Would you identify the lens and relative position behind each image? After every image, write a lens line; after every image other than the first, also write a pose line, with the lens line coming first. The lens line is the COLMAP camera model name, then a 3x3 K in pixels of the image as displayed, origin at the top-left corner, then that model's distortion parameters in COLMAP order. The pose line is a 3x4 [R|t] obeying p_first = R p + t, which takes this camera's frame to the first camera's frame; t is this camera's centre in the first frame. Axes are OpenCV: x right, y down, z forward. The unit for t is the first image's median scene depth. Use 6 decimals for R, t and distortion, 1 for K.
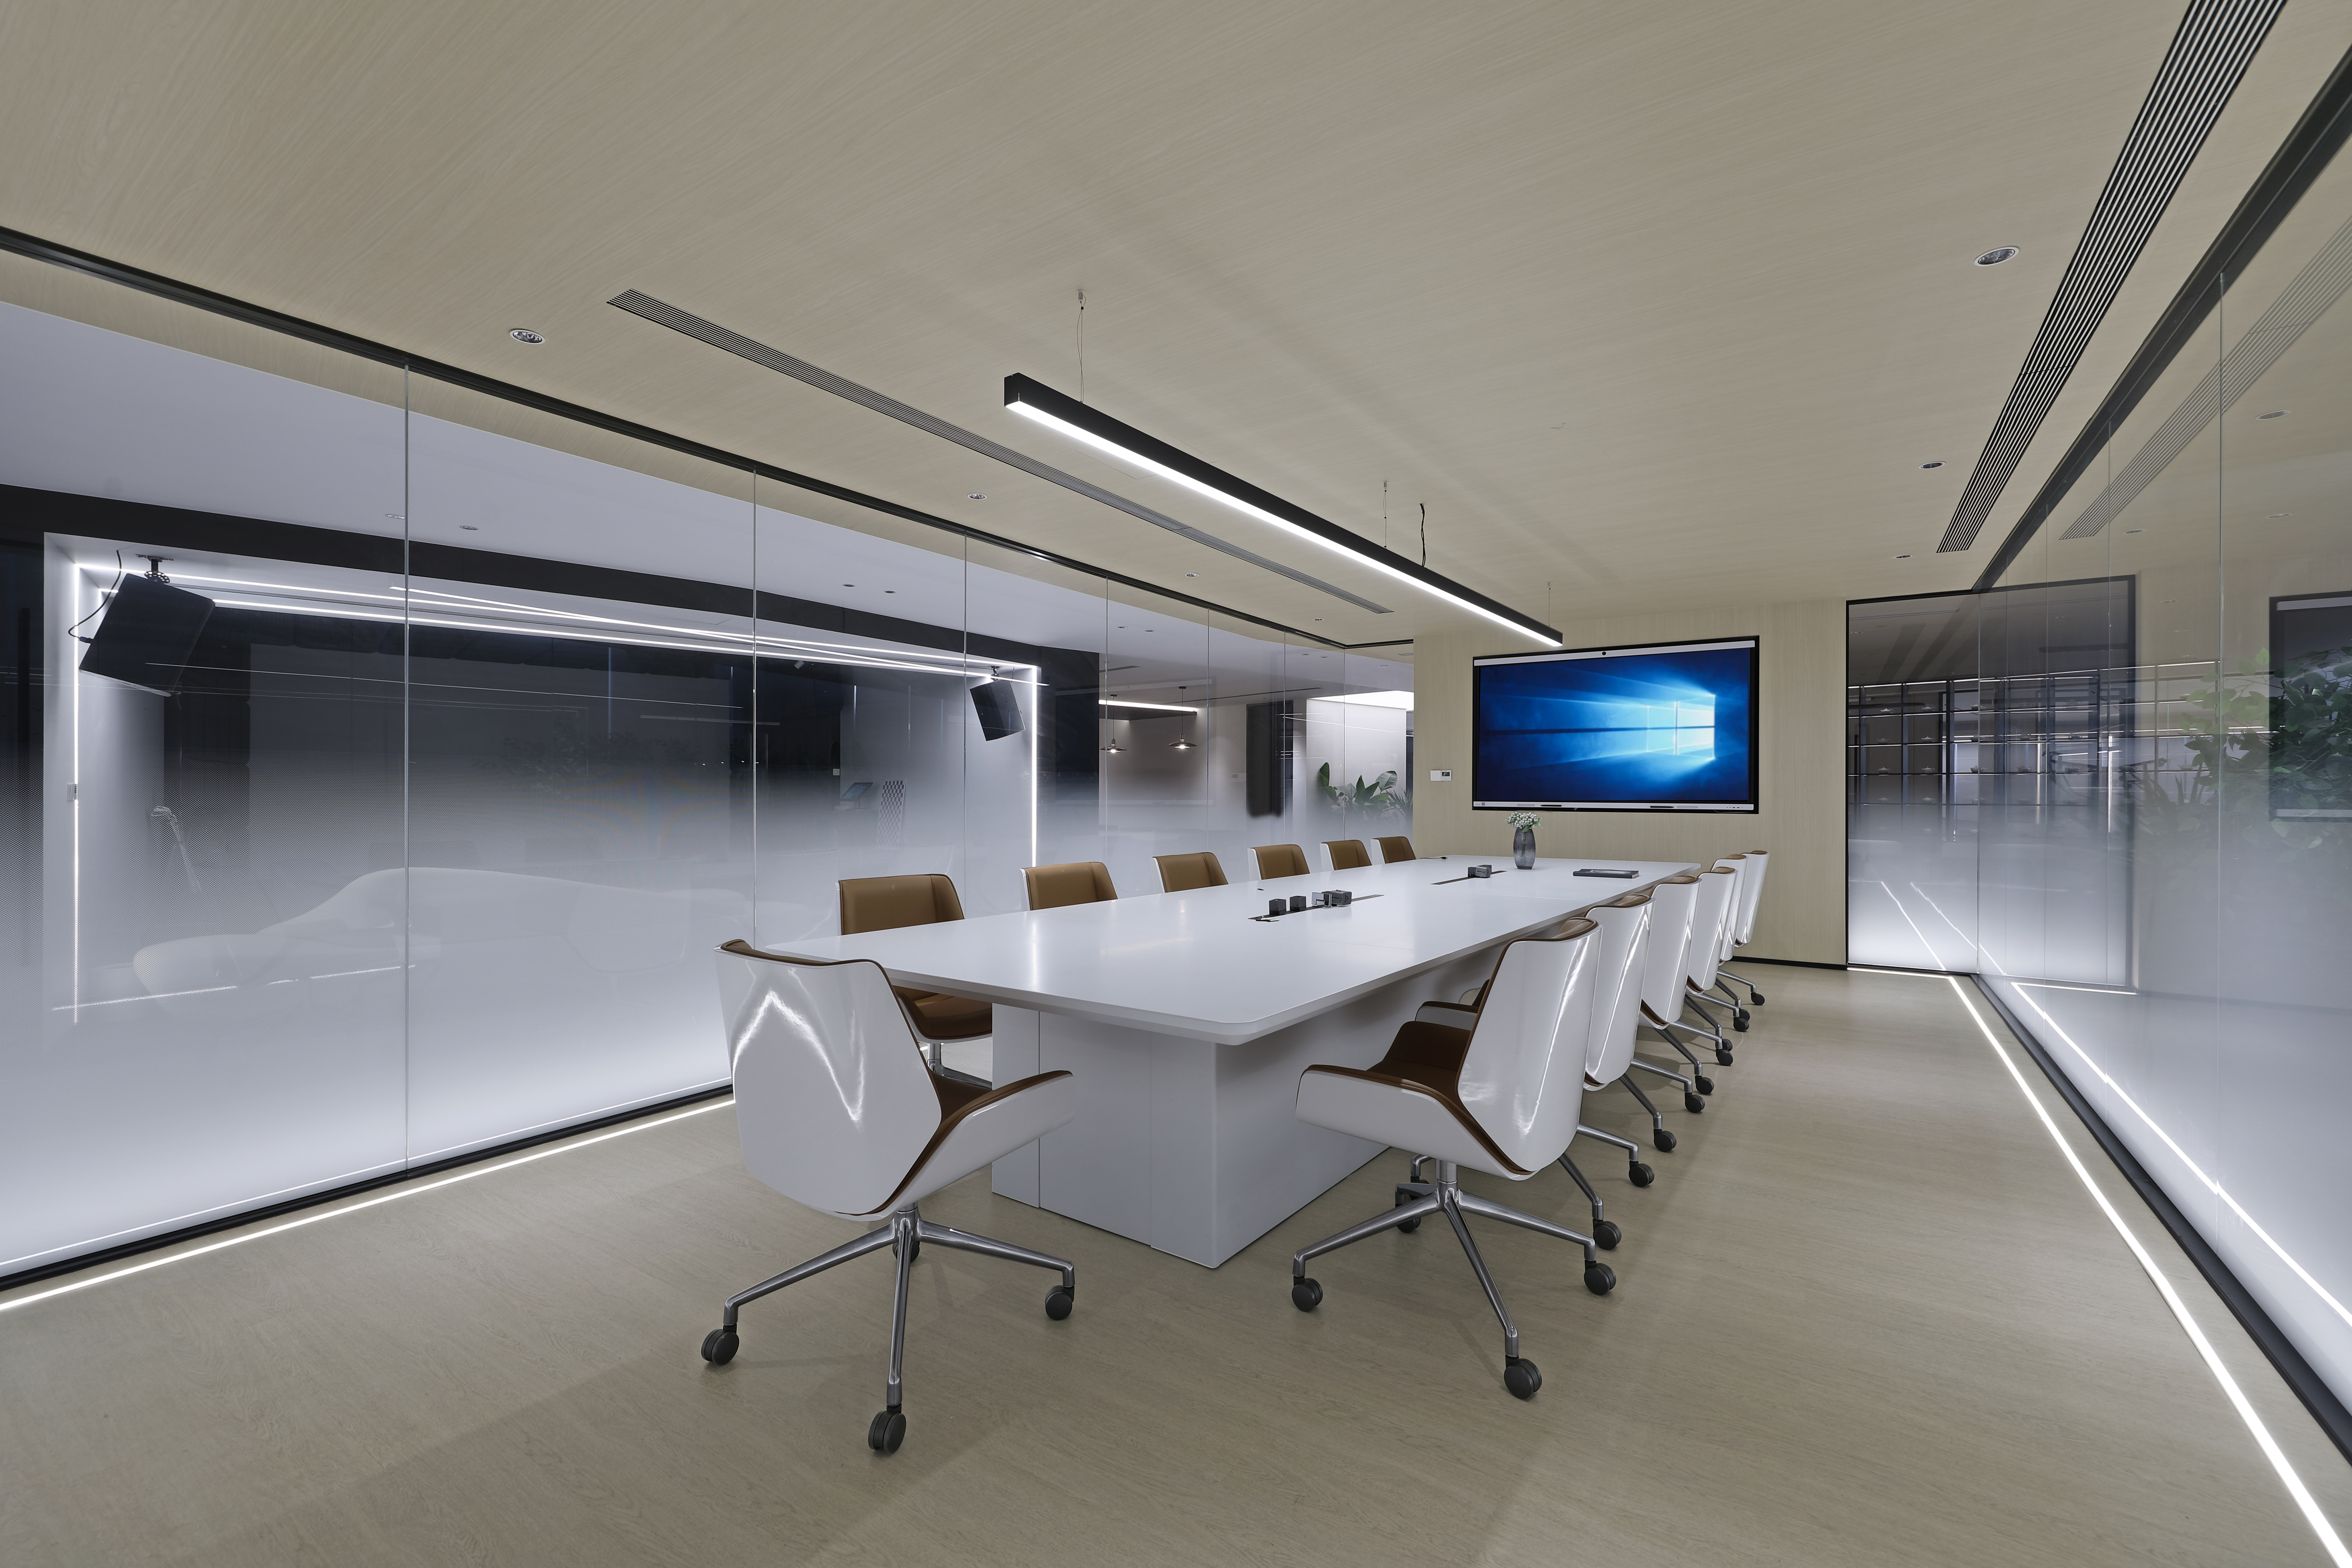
lens RADIAL K [[991.1, 0, 1175.2], [0, 991.1, 787.7], [0, 0, 1]] dist [-0.001582, -0.000036]
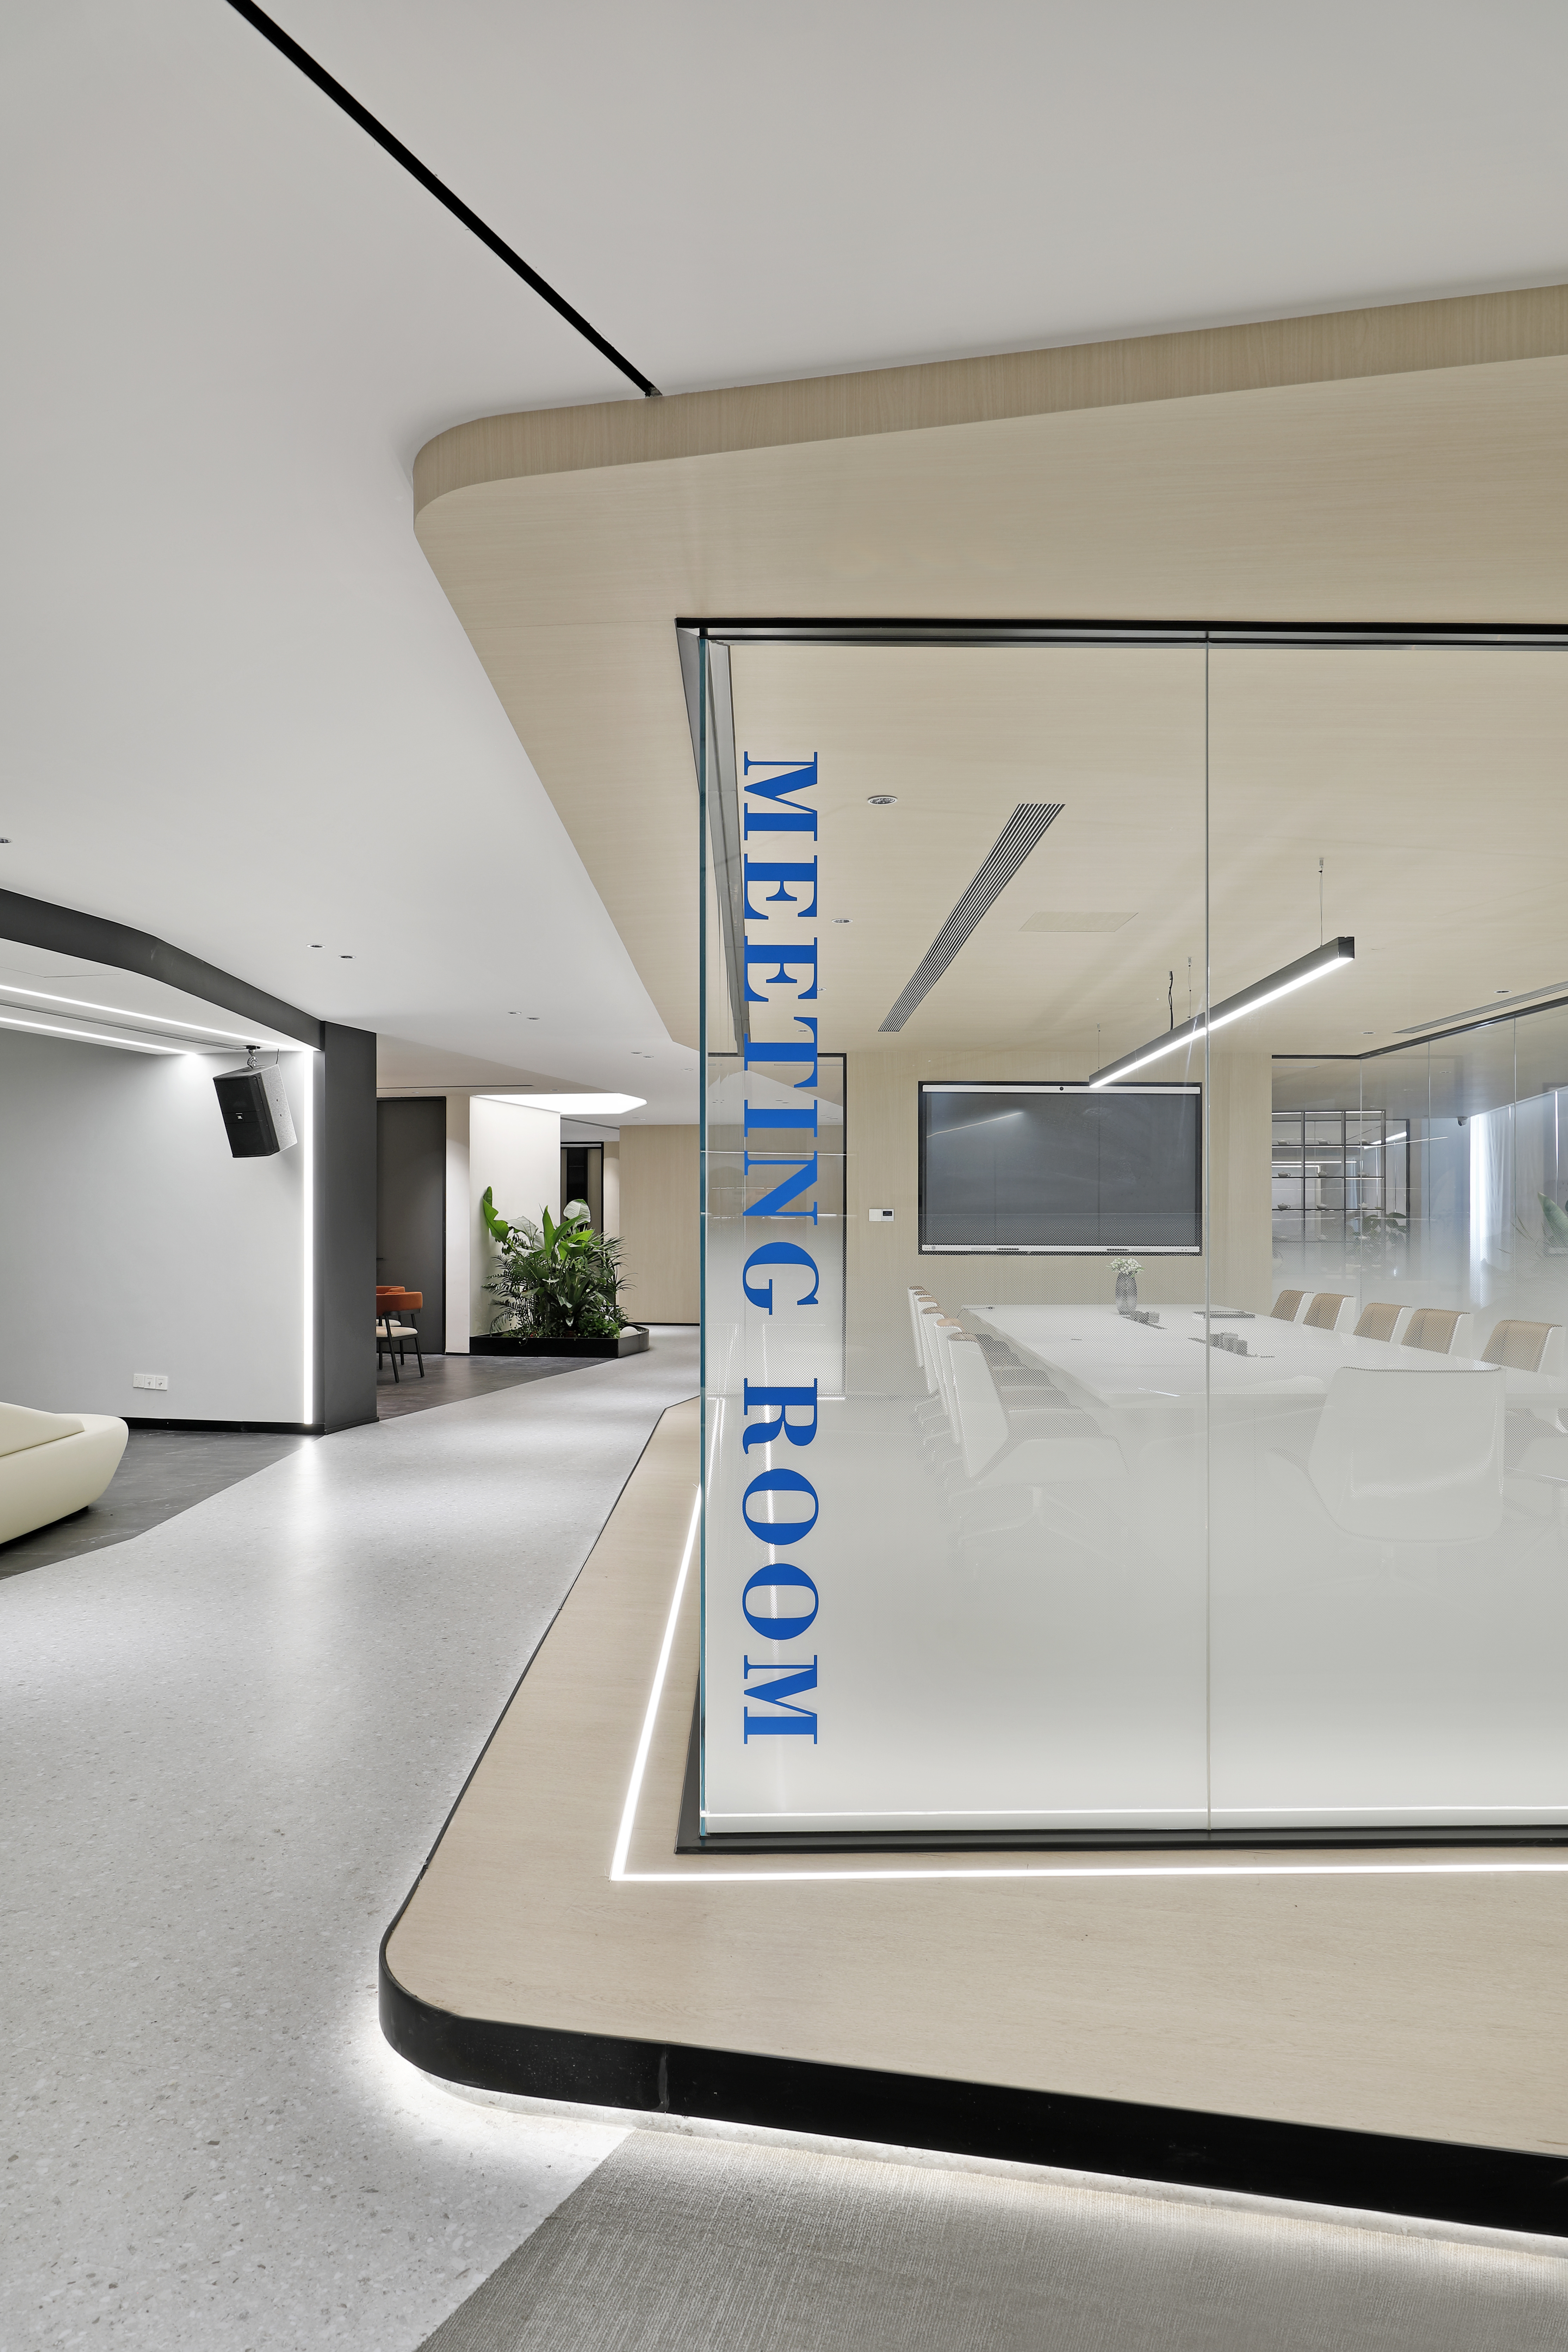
lens RADIAL K [[1566.4, 0, 784.3], [0, 1566.4, 1190.1], [0, 0, 1]] dist [-0.043302, -0.000565]
pose [[0.827529, 0.011590, 0.561303, -0.625945], [-0.004587, 0.999893, -0.013883, -0.016044], [-0.561404, 0.008914, 0.827494, -0.091513]]
